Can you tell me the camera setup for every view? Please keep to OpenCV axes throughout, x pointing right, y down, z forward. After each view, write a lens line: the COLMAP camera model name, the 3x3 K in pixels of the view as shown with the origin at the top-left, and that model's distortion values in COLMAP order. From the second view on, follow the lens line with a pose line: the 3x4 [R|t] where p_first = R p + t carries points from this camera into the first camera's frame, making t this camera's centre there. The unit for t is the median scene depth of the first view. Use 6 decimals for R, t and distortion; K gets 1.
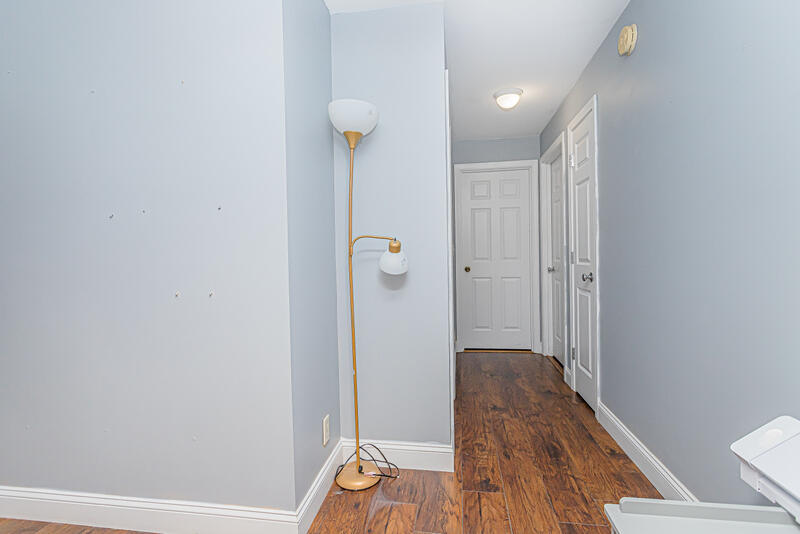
lens RADIAL K [[389.3, 0, 400.0], [0, 389.3, 267.0], [0, 0, 1]] dist [0.001476, 0.000129]
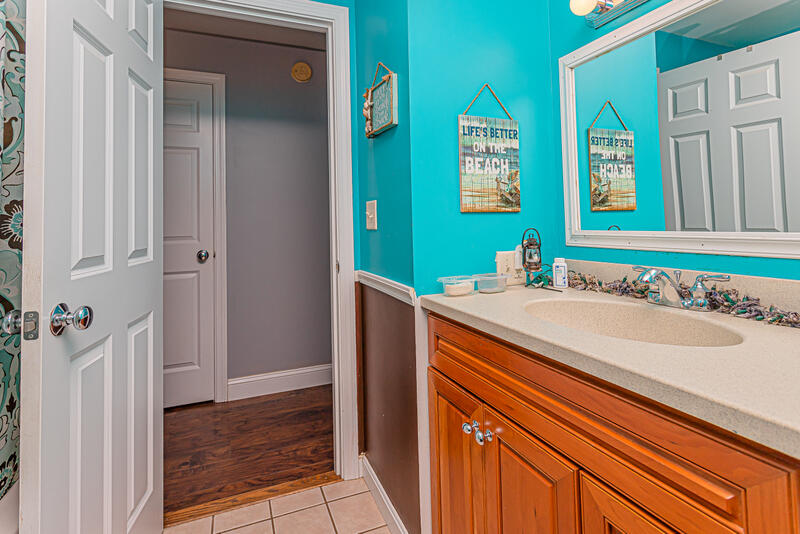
lens RADIAL K [[389.3, 0, 400.0], [0, 389.3, 267.0], [0, 0, 1]] dist [0.001476, 0.000129]
pose [[-0.534229, -0.070214, 0.842419, -0.575001], [0.035077, 0.993845, 0.105080, -0.032495], [-0.844612, 0.085686, -0.528478, 1.218407]]
